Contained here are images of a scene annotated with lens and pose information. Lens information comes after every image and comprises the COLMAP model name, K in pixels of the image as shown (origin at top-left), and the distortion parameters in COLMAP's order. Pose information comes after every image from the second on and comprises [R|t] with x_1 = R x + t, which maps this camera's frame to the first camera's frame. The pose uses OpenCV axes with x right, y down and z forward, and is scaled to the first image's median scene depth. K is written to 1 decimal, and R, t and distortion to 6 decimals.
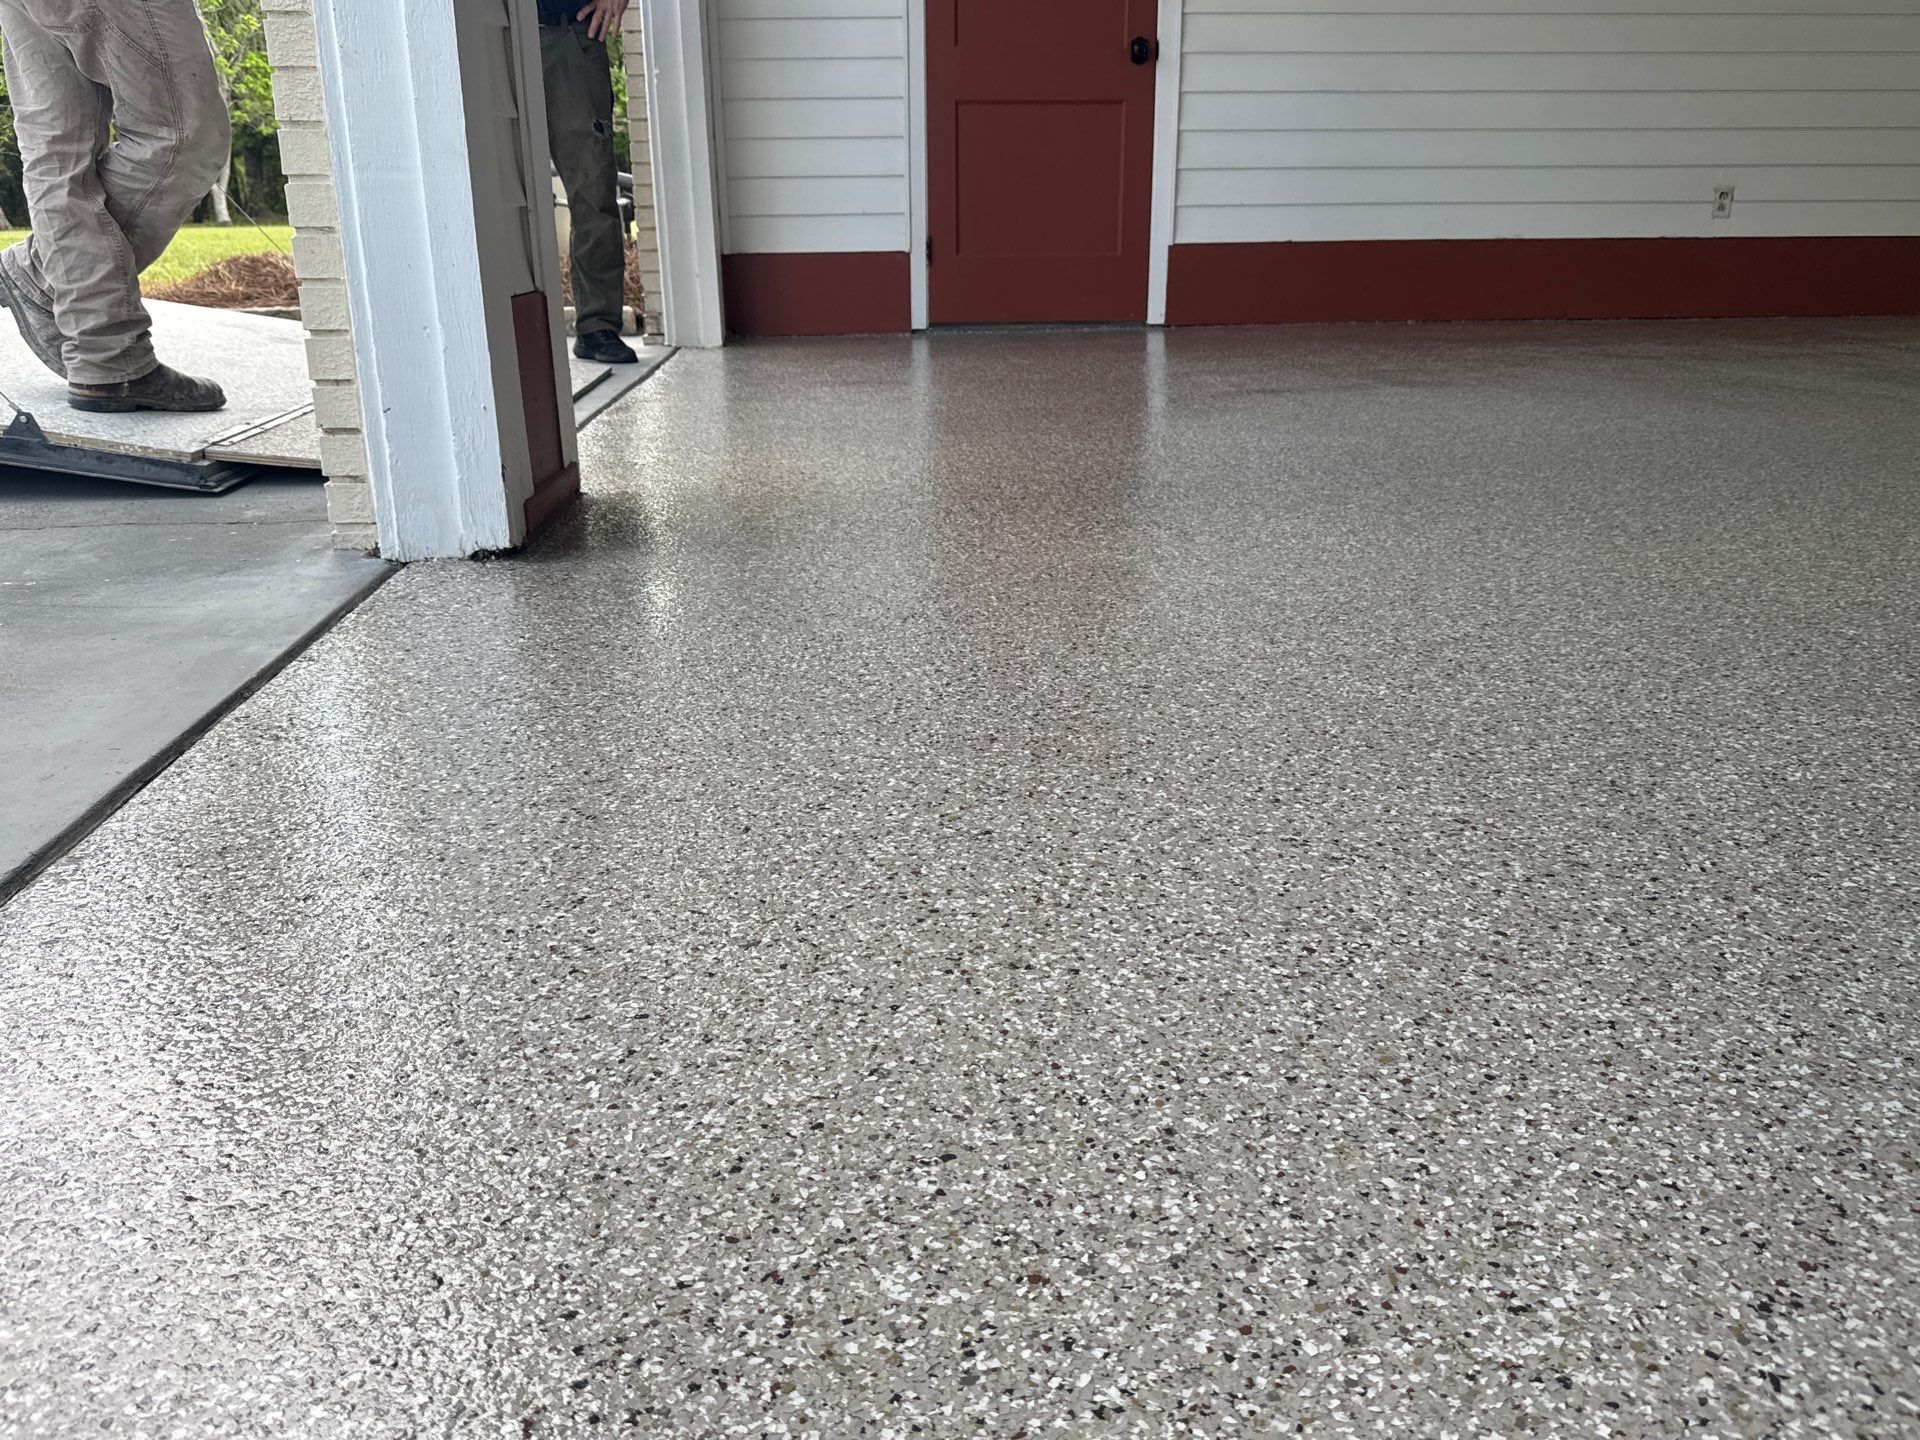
lens RADIAL K [[1556.2, 0, 966.9], [0, 1556.2, 712.3], [0, 0, 1]] dist [0.015358, -0.005007]
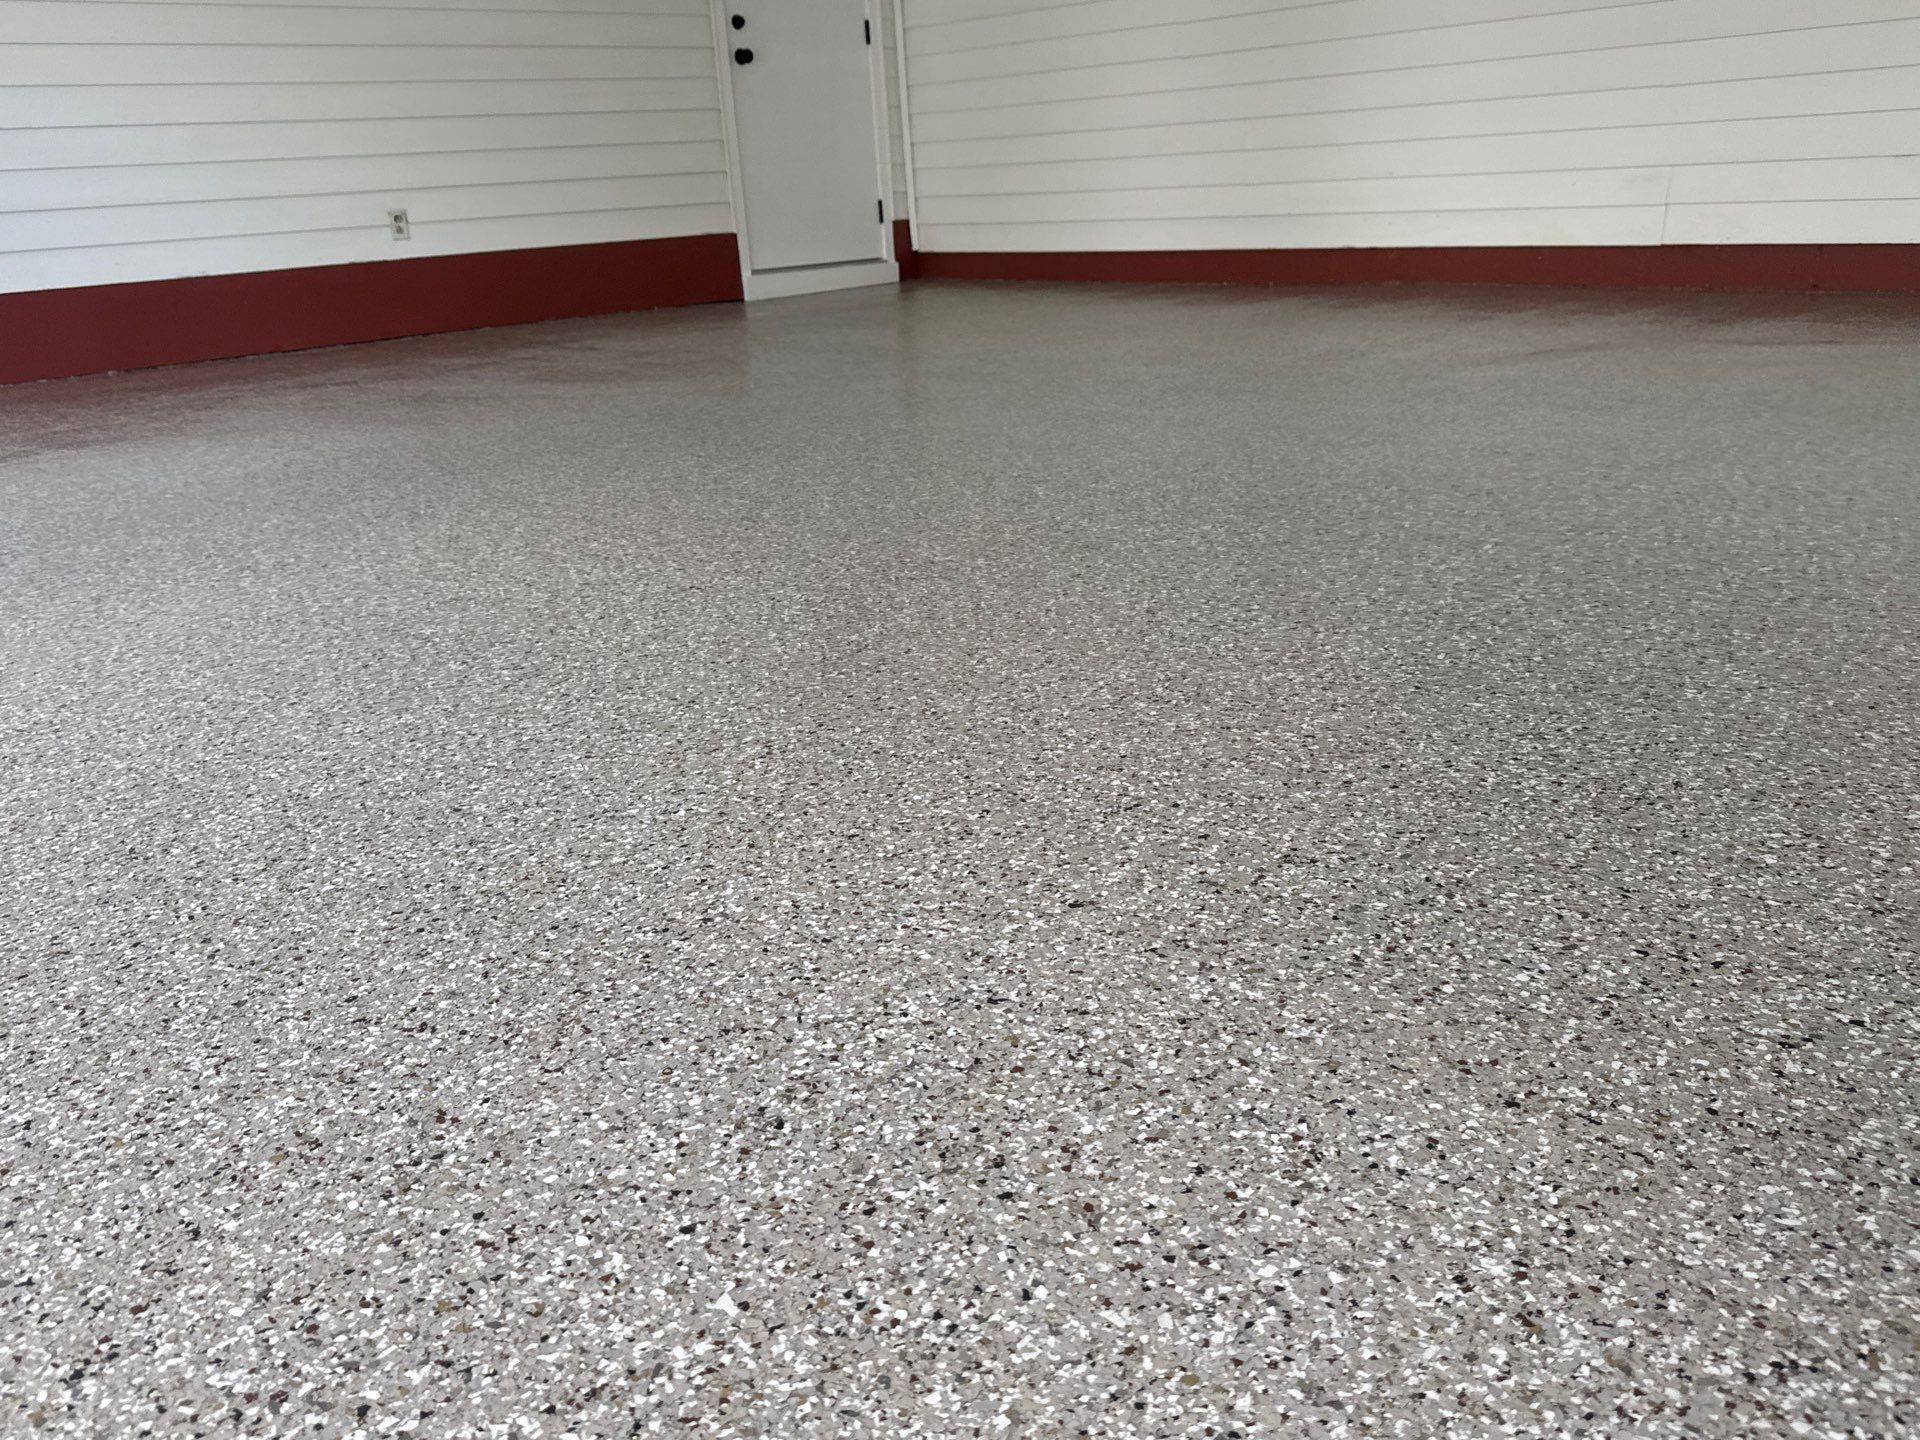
lens RADIAL K [[1556.2, 0, 963.1], [0, 1556.2, 727.7], [0, 0, 1]] dist [0.015358, -0.005007]
pose [[0.764332, -0.256470, 0.591625, 0.205435], [0.258590, 0.962404, 0.083125, 0.019858], [-0.590701, 0.089453, 0.801917, -0.080144]]
